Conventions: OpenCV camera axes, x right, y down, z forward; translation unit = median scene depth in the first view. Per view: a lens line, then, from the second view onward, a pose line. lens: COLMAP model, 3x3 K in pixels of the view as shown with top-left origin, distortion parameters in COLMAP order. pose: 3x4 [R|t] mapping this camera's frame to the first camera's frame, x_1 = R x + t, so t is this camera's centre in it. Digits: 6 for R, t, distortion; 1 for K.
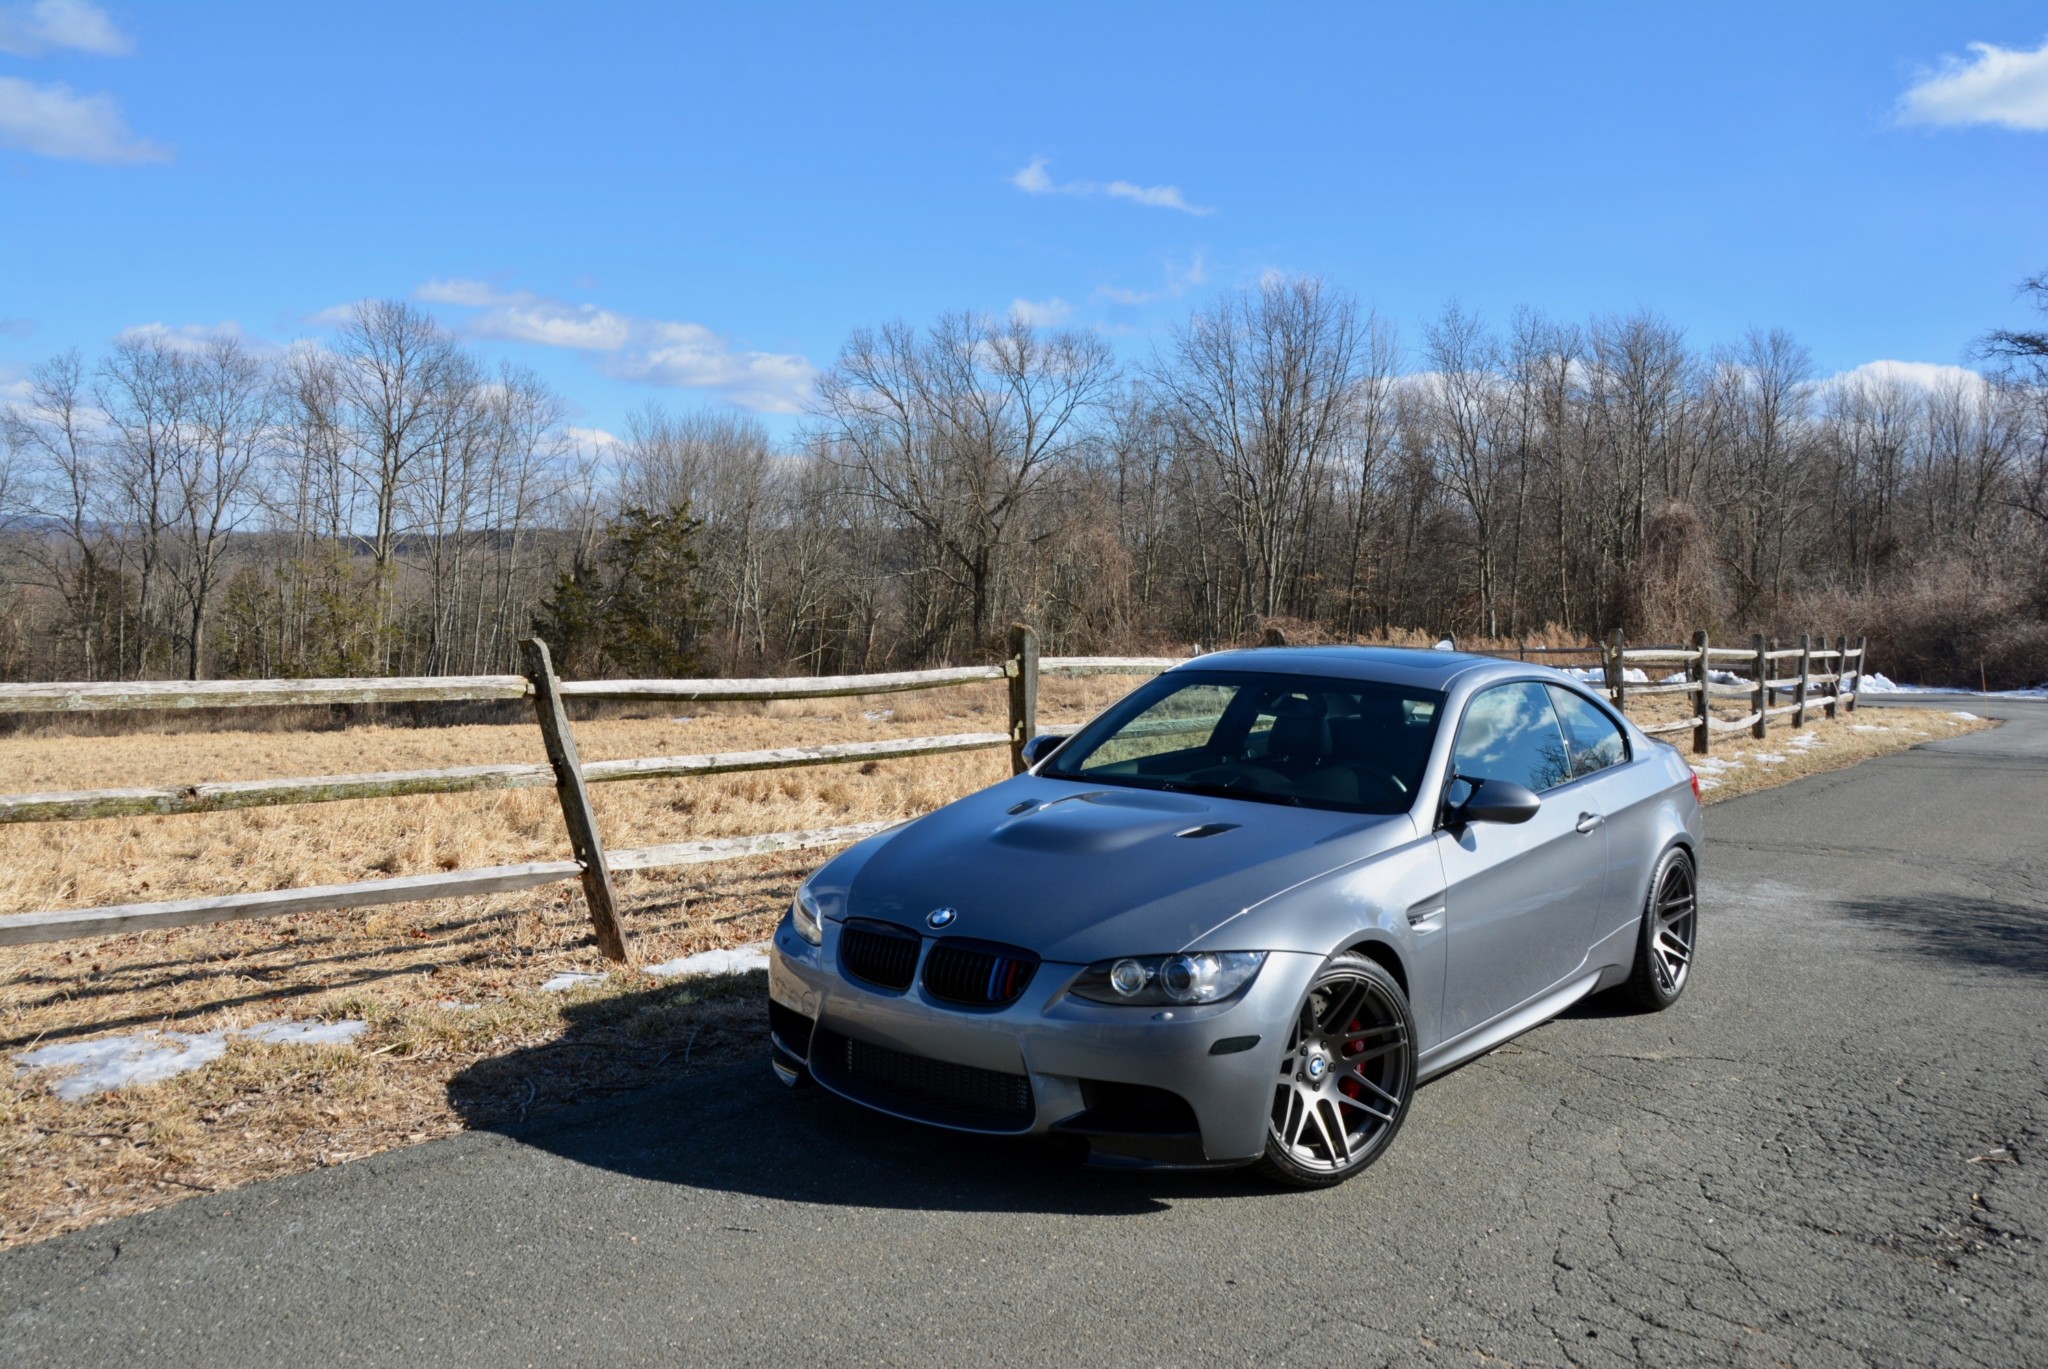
lens RADIAL K [[1851.9, 0, 1021.7], [0, 1851.9, 688.6], [0, 0, 1]] dist [-0.060628, 0.078923]
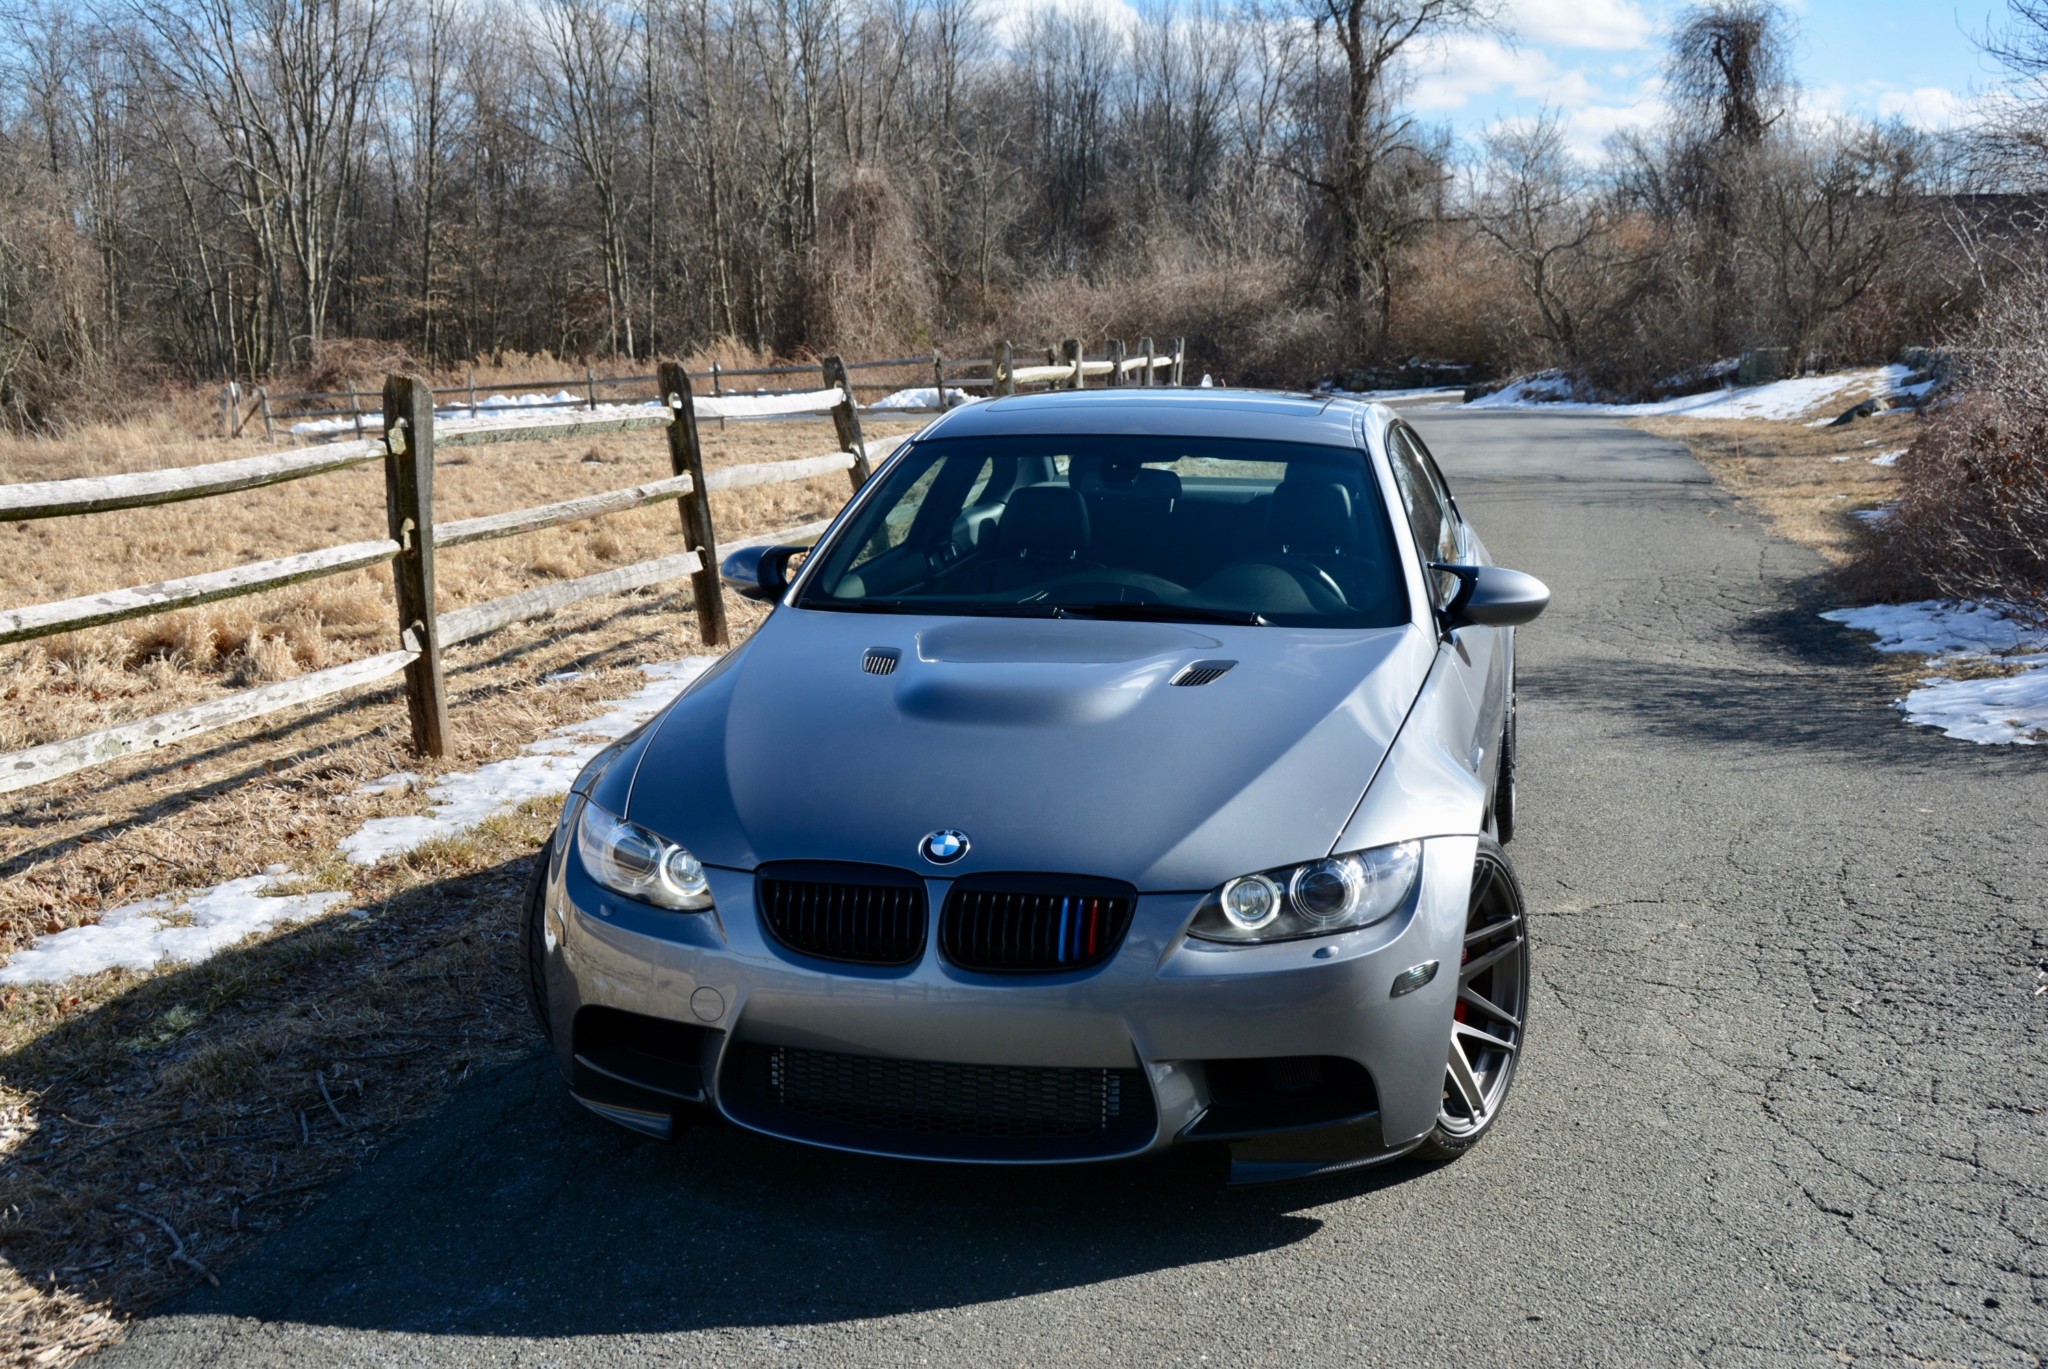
lens RADIAL K [[2504.2, 0, 1039.5], [0, 2504.2, 668.3], [0, 0, 1]] dist [0.063311, 0.000000]
pose [[0.907171, -0.090983, 0.410807, -0.222295], [0.051510, 0.993012, 0.106179, -0.017843], [-0.417597, -0.075162, 0.905518, 0.118420]]
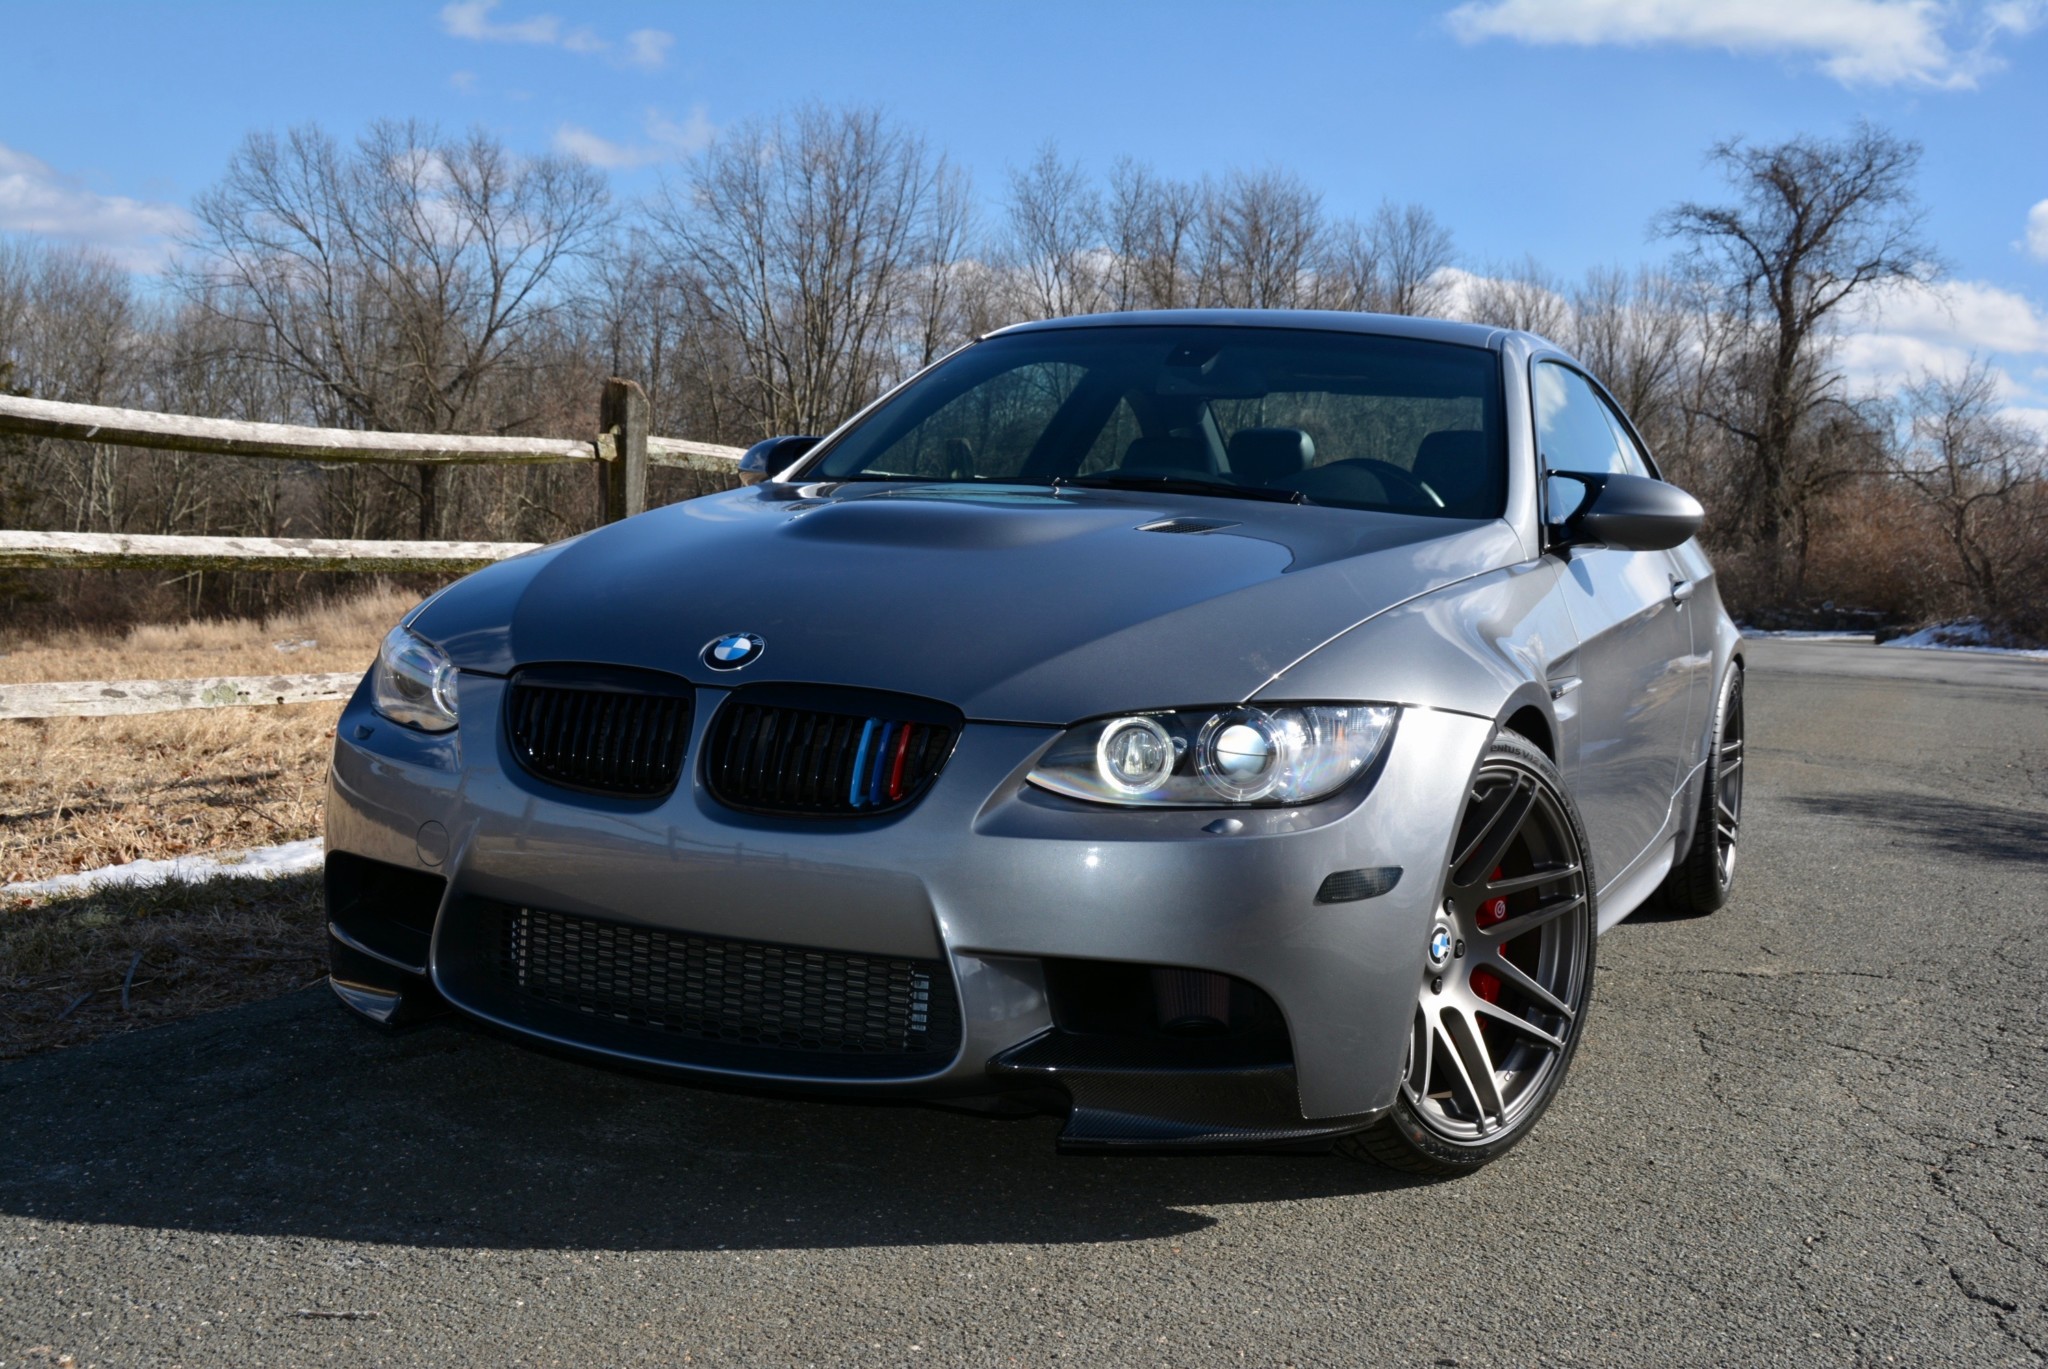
lens RADIAL K [[2305.4, 0, 1029.2], [0, 2305.4, 690.5], [0, 0, 1]] dist [0.032824, 0.000000]
pose [[0.971717, 0.004898, 0.236097, -0.066943], [-0.009763, 0.999763, 0.019440, 0.073437], [-0.235945, -0.021195, 0.971535, 0.237043]]
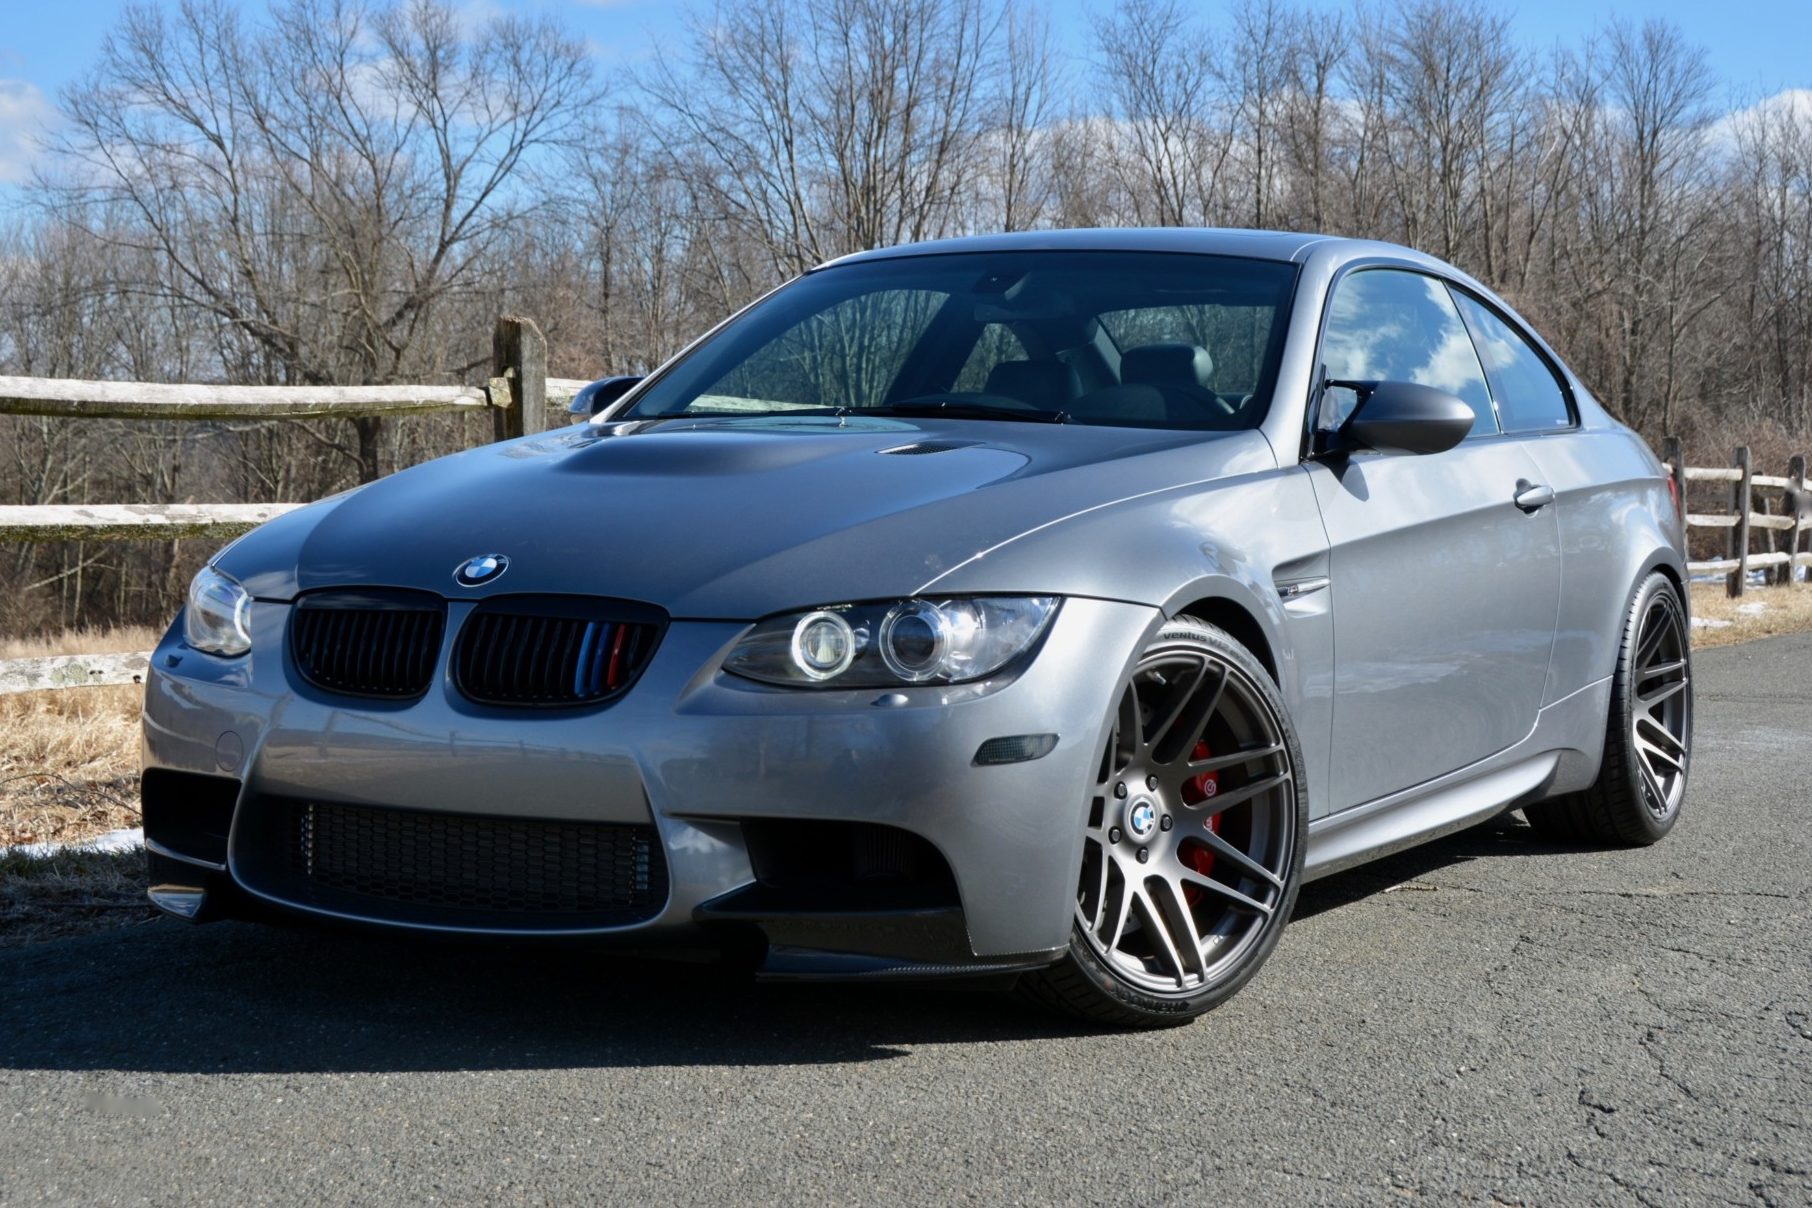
lens RADIAL K [[3066.7, 0, 939.6], [0, 3066.7, 518.5], [0, 0, 1]] dist [0.230273, 0.000000]
pose [[0.986546, -0.019325, 0.162336, -0.034914], [0.025756, 0.998961, -0.037600, 0.088812], [-0.161440, 0.041275, 0.986019, 0.034175]]
